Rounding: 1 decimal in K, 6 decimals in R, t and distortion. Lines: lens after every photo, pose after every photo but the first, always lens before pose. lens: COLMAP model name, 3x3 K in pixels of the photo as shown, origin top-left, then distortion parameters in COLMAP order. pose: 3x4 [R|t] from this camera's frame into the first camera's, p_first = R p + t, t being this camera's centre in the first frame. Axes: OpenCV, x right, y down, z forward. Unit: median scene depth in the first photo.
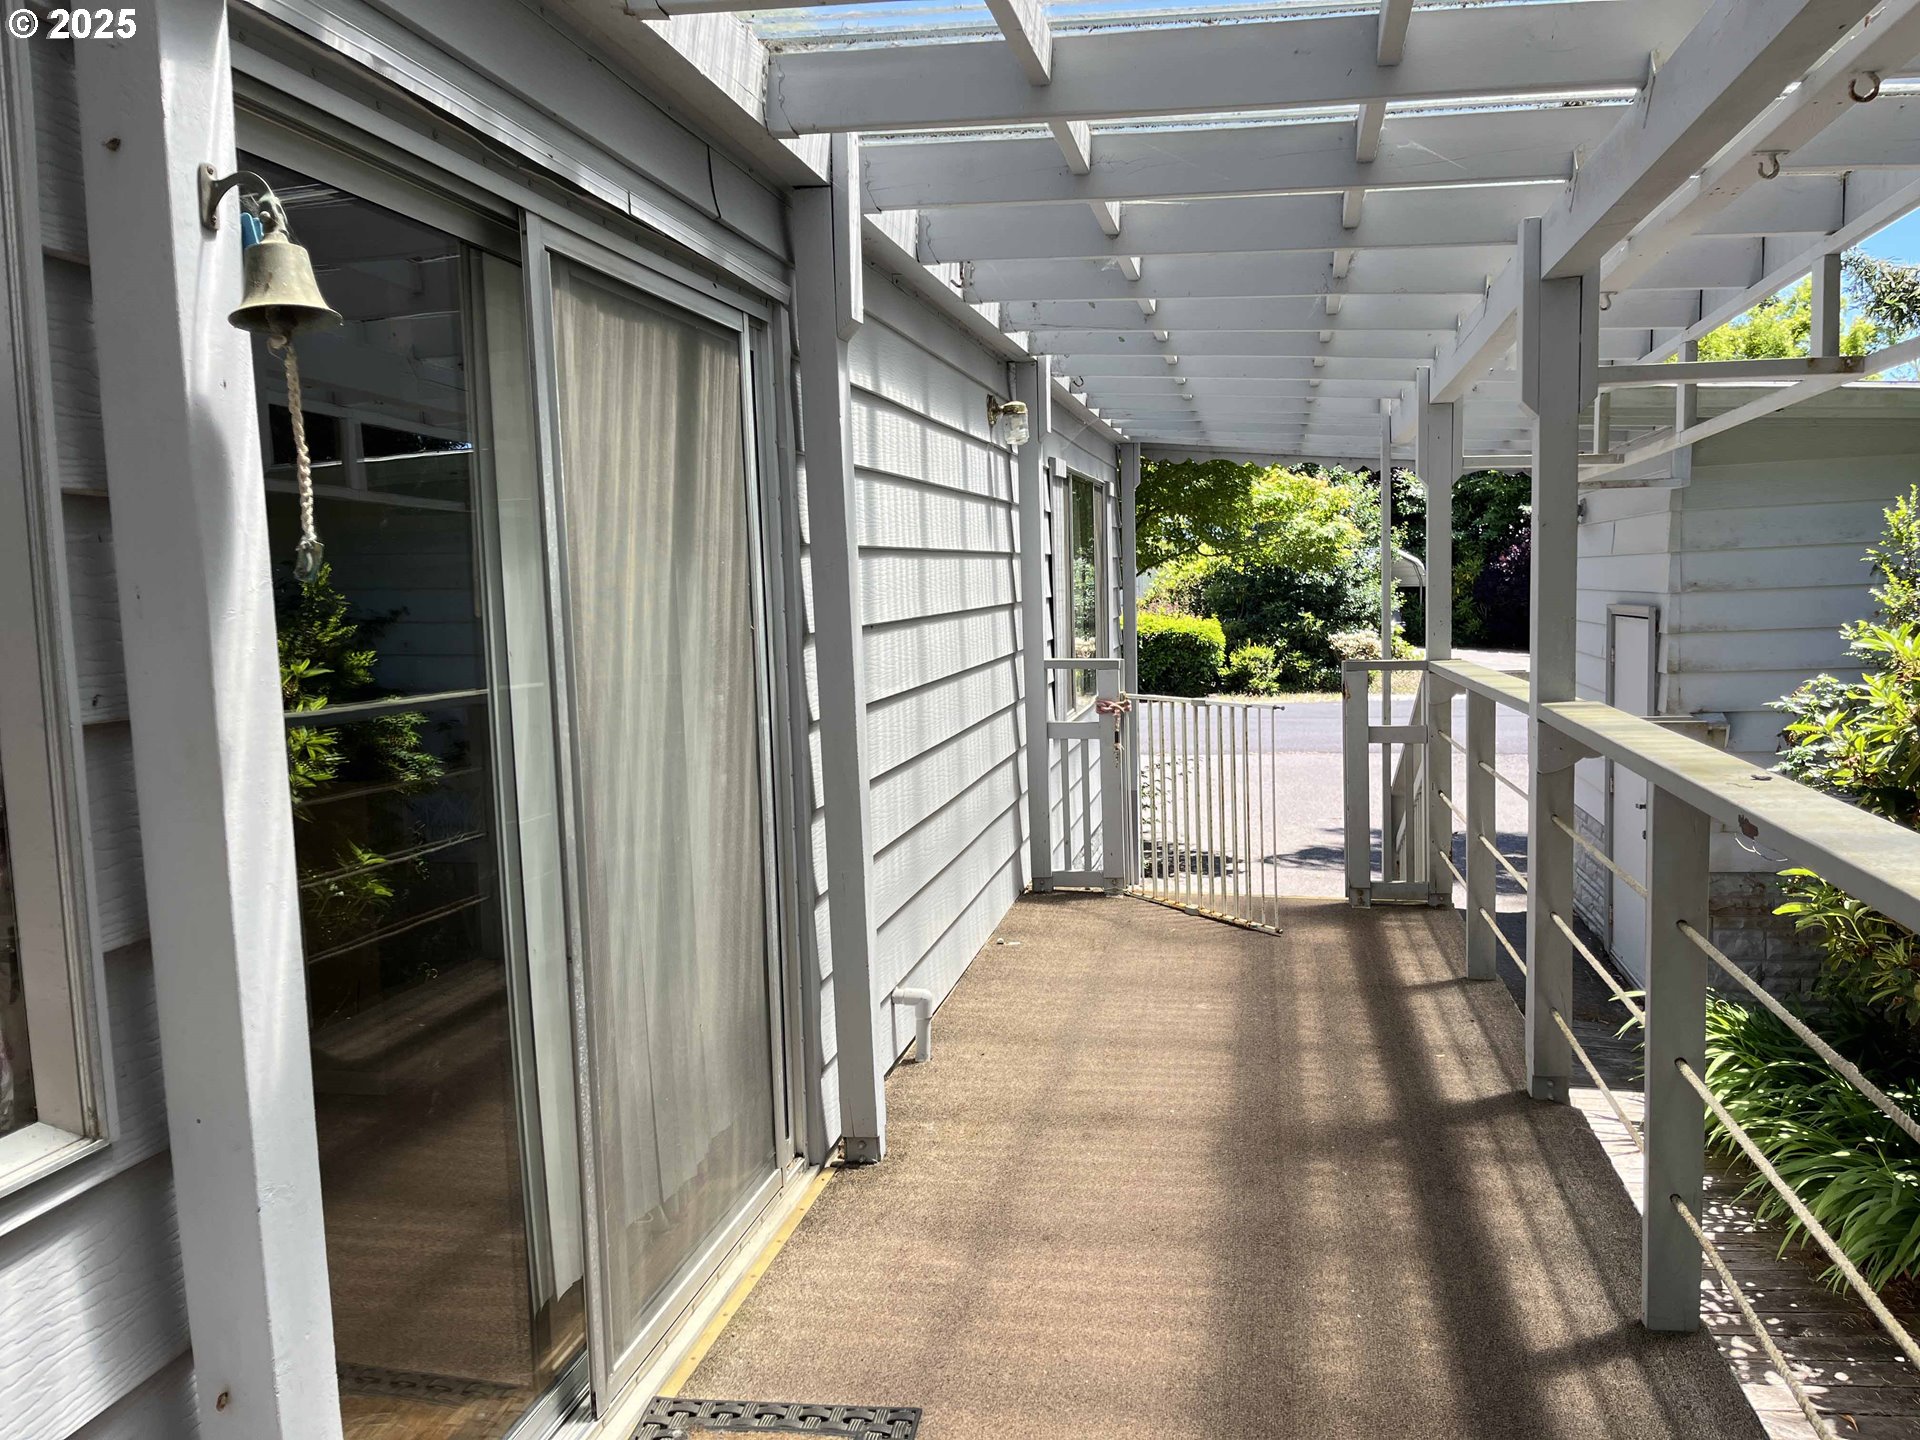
lens RADIAL K [[1460.4, 0, 967.7], [0, 1460.4, 715.1], [0, 0, 1]] dist [0.099893, -0.138976]
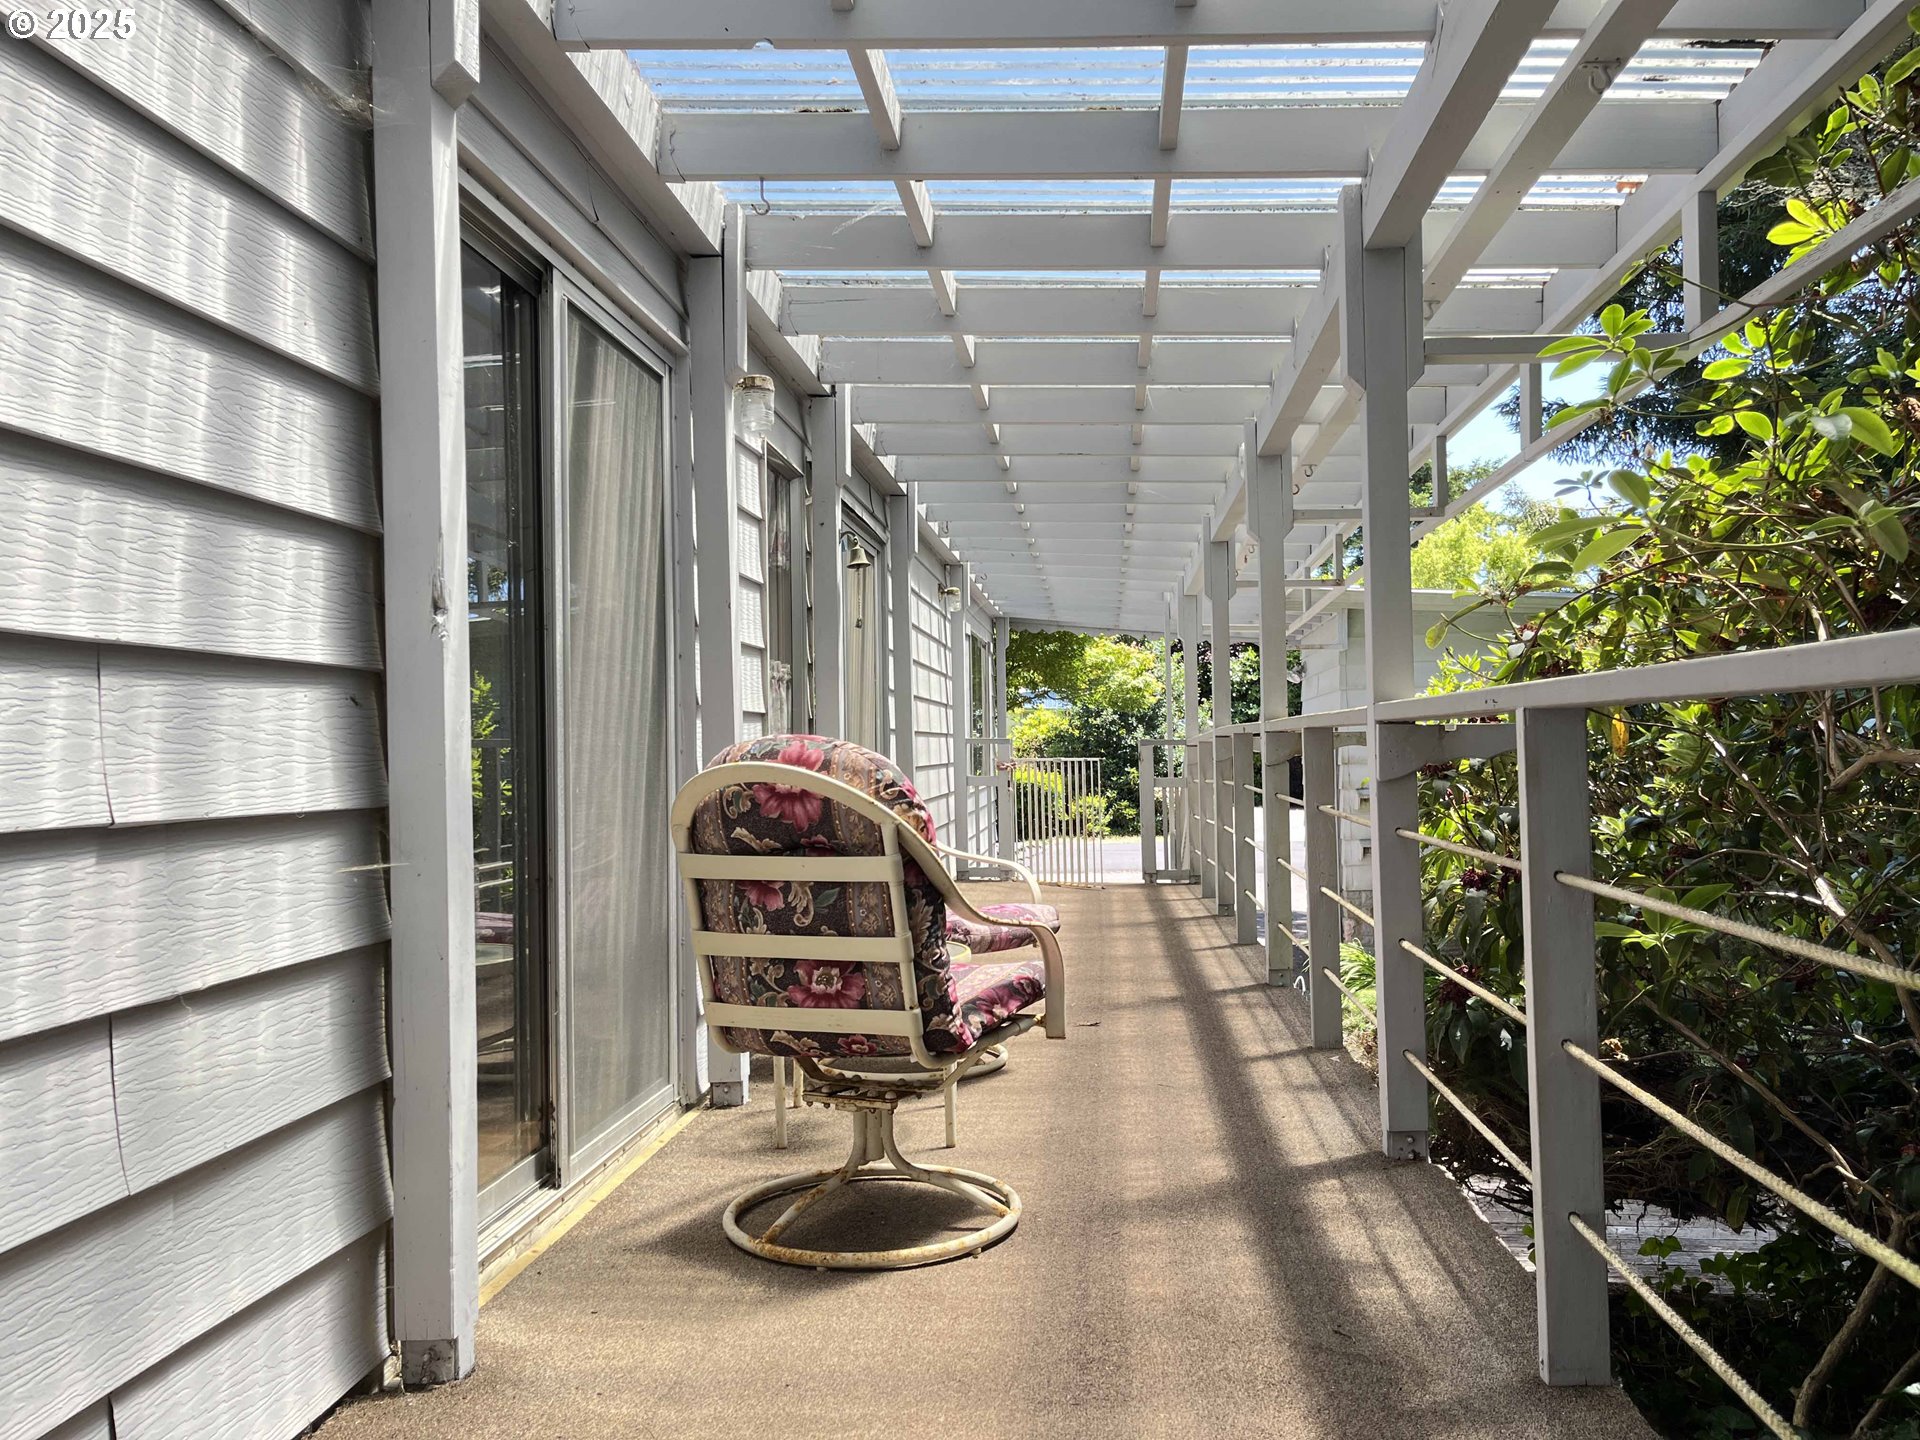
lens RADIAL K [[1460.4, 0, 967.7], [0, 1460.4, 715.1], [0, 0, 1]] dist [0.099893, -0.138976]
pose [[0.993919, 0.014424, 0.109165, -0.069639], [-0.000918, 0.992435, -0.122769, 0.076398], [-0.110110, 0.121923, 0.986413, -0.355281]]
